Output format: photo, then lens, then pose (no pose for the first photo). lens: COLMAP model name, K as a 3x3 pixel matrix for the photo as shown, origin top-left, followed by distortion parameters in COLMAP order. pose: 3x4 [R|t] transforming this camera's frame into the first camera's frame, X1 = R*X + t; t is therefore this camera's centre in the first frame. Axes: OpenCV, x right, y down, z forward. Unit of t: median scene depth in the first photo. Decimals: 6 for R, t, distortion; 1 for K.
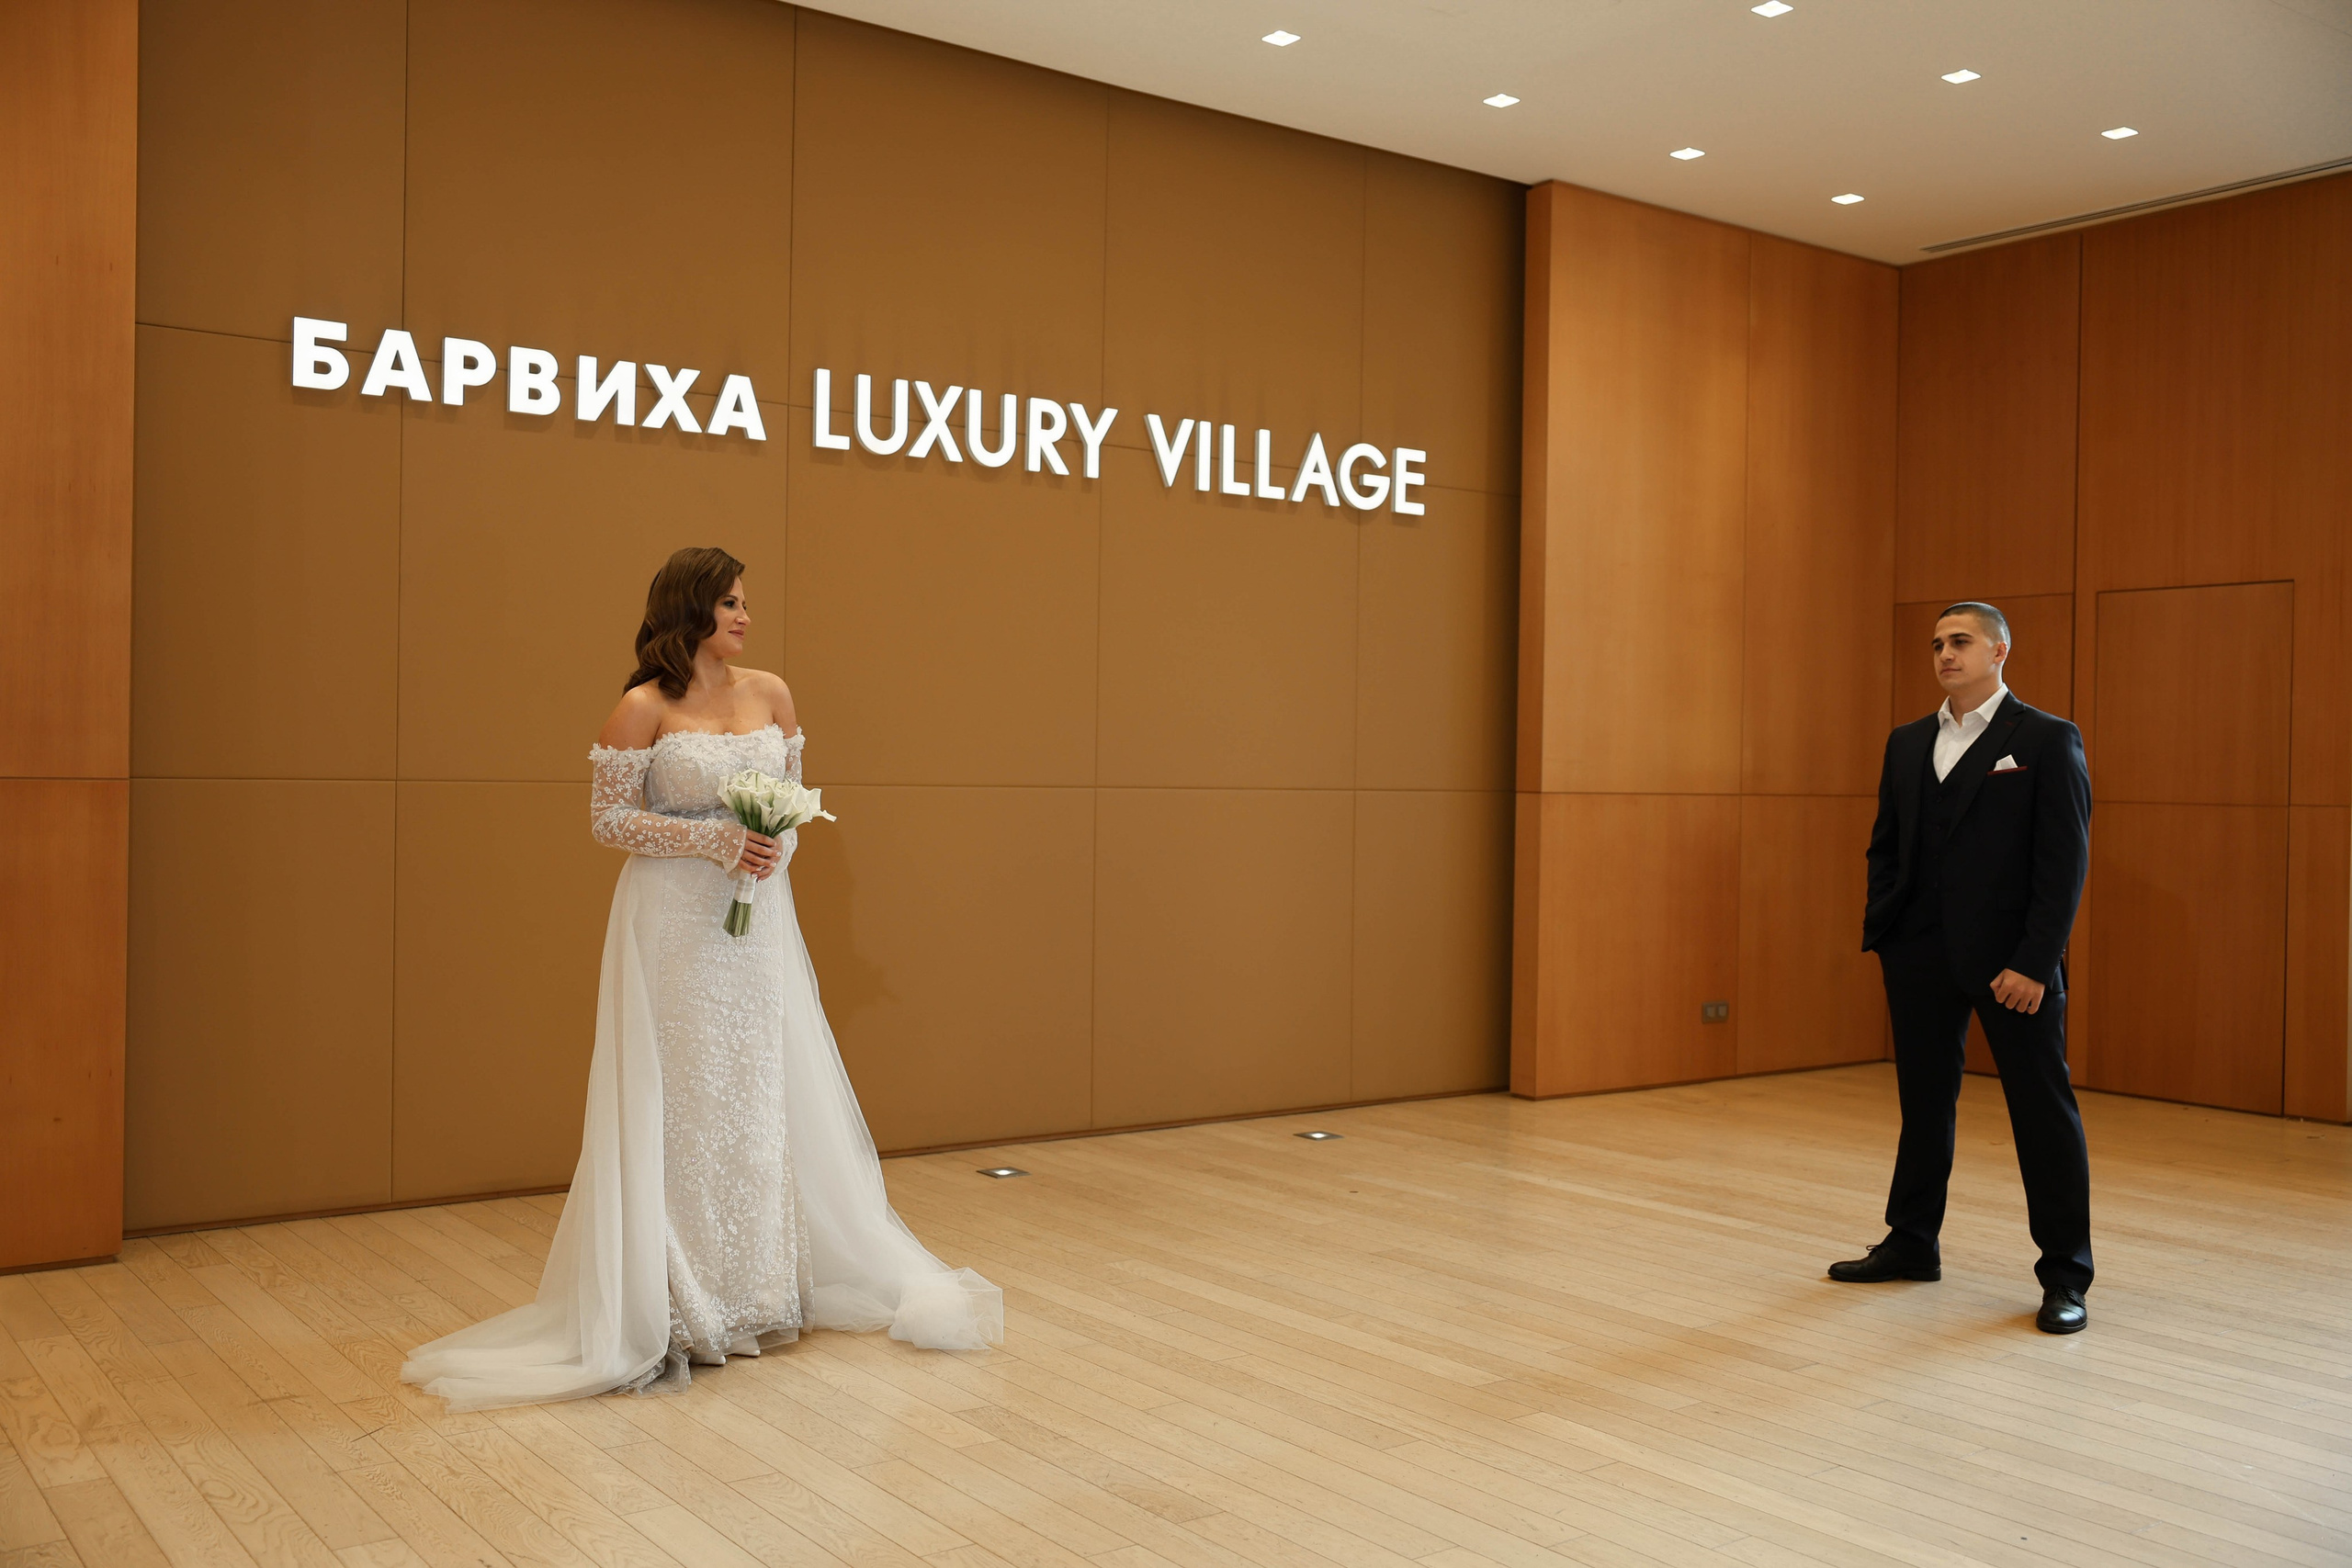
lens RADIAL K [[2272.2, 0, 1176.3], [0, 2272.2, 776.3], [0, 0, 1]] dist [0.020940, 0.000000]
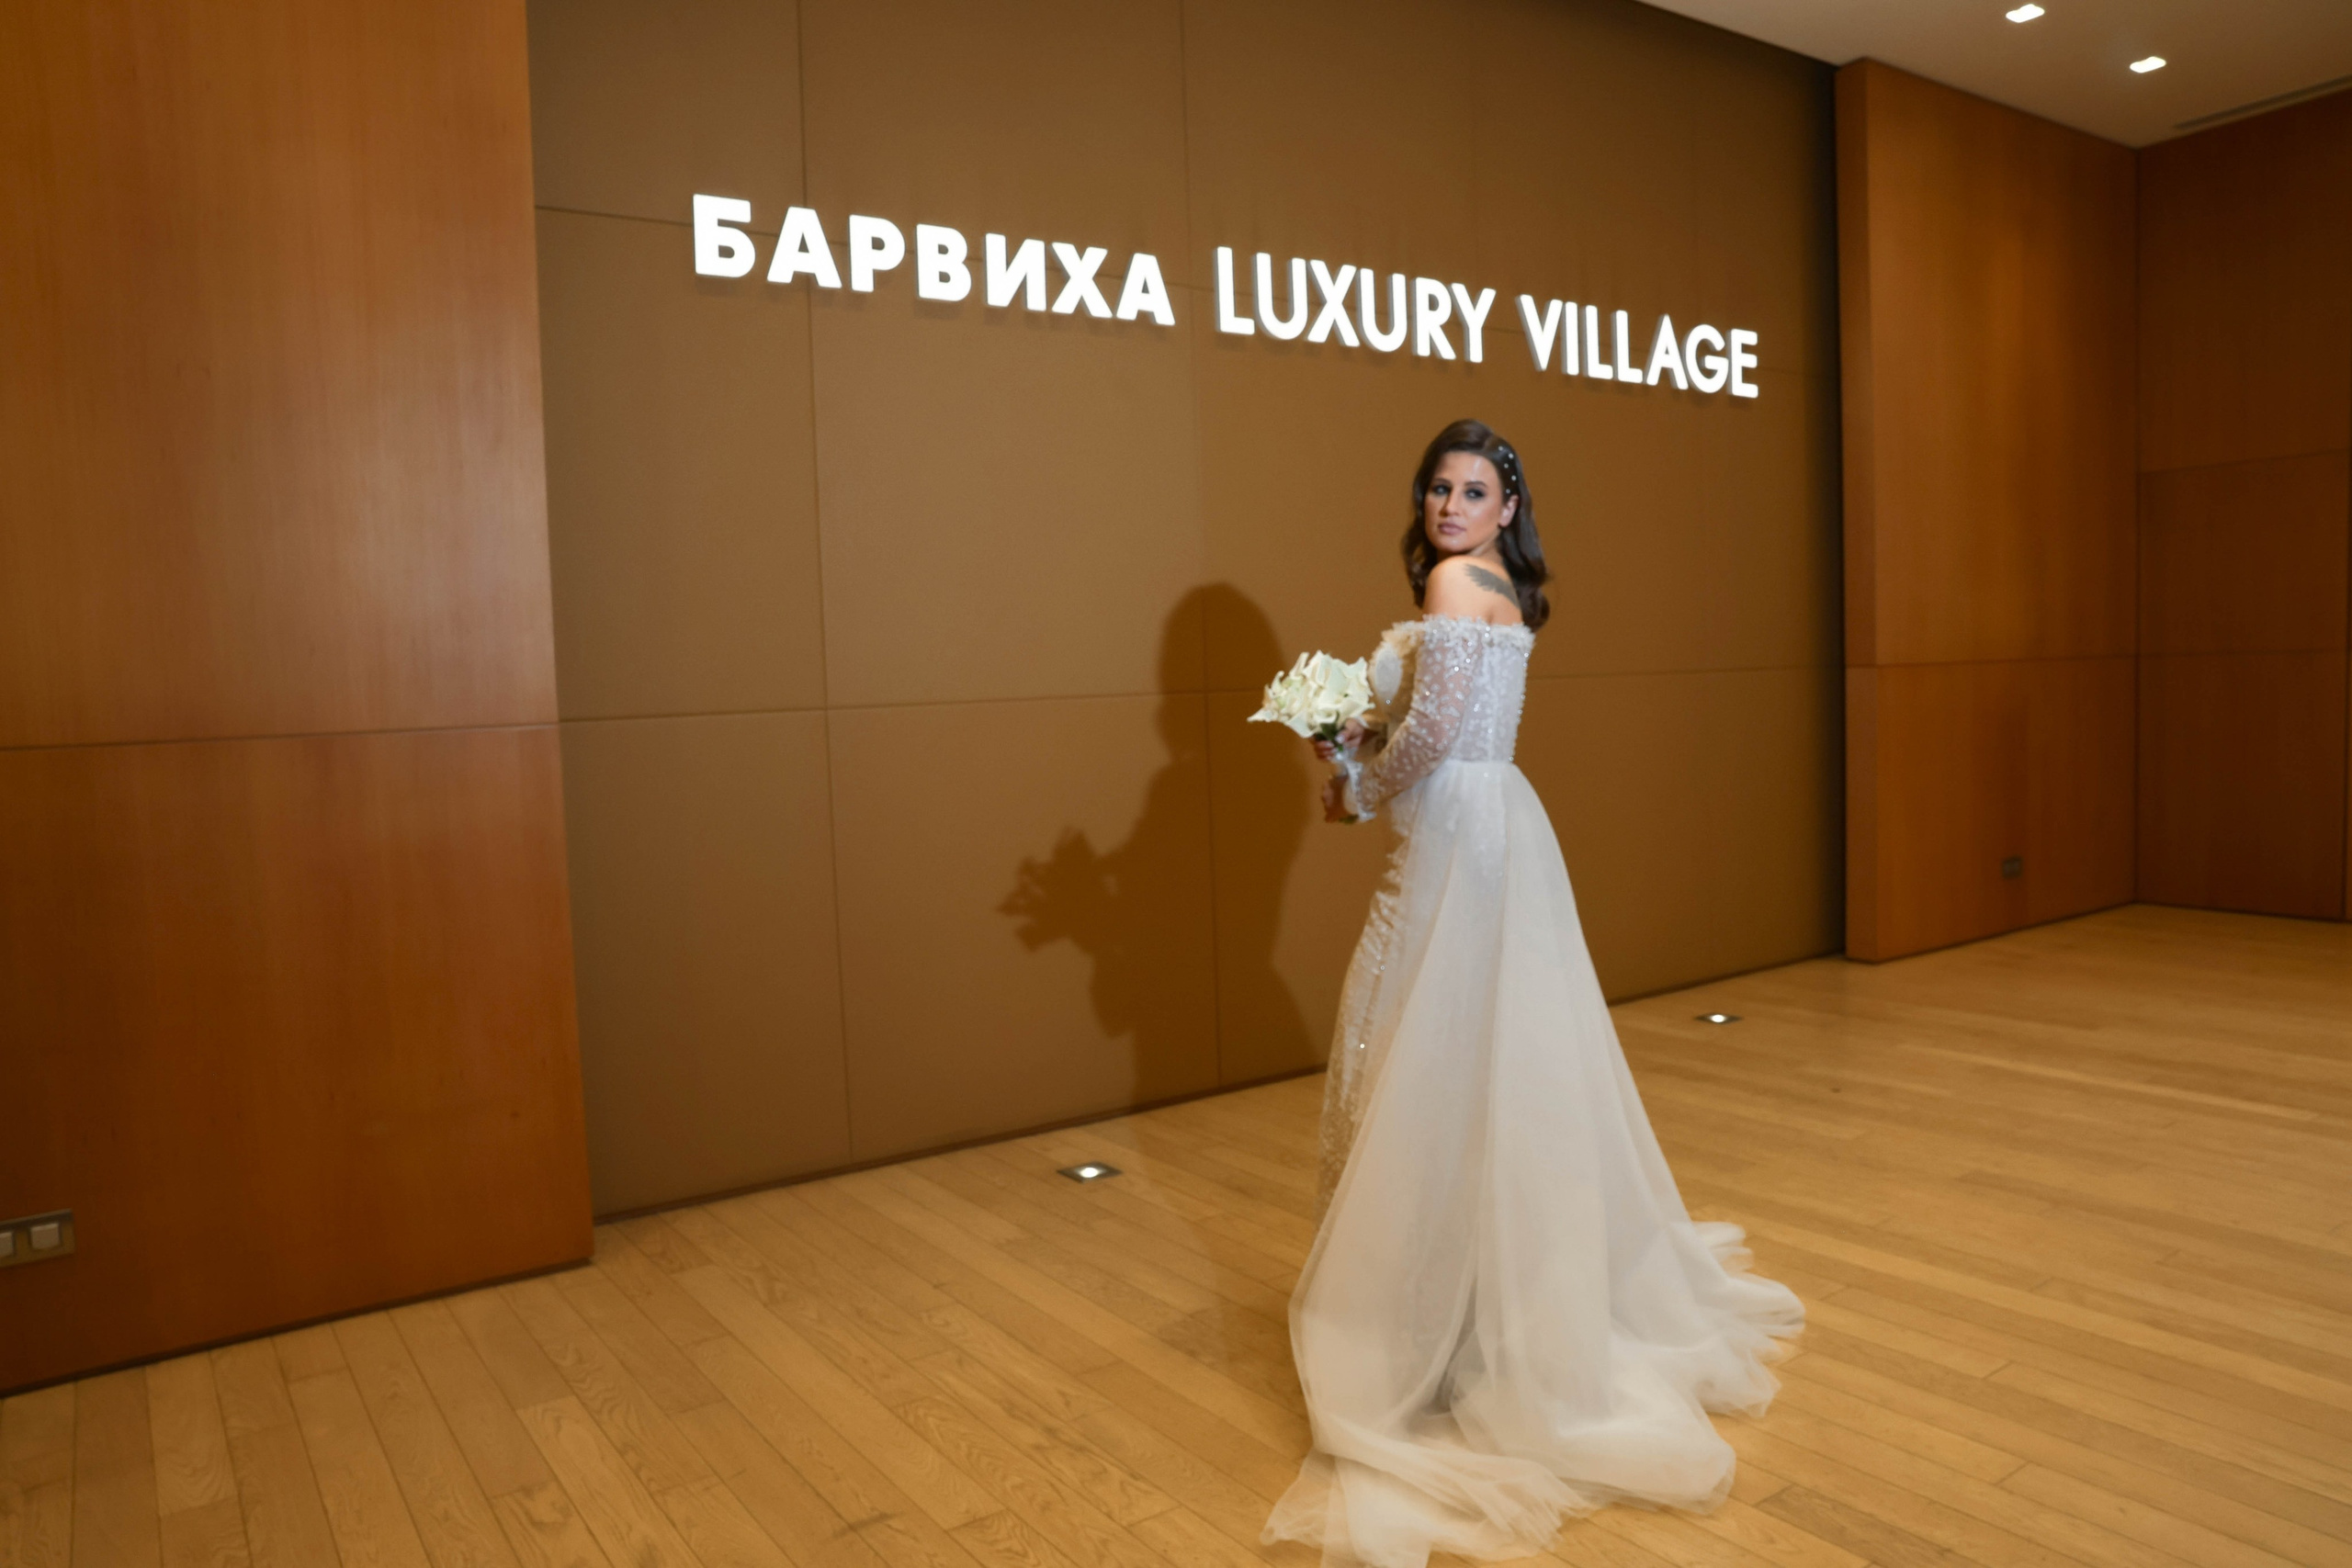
lens RADIAL K [[1665.5, 0, 1165.2], [0, 1665.5, 802.9], [0, 0, 1]] dist [-0.074177, 0.023137]
pose [[0.998429, -0.051065, -0.023071, -0.182441], [0.052613, 0.995987, 0.072397, -0.002569], [0.019281, -0.073497, 0.997109, 0.318571]]
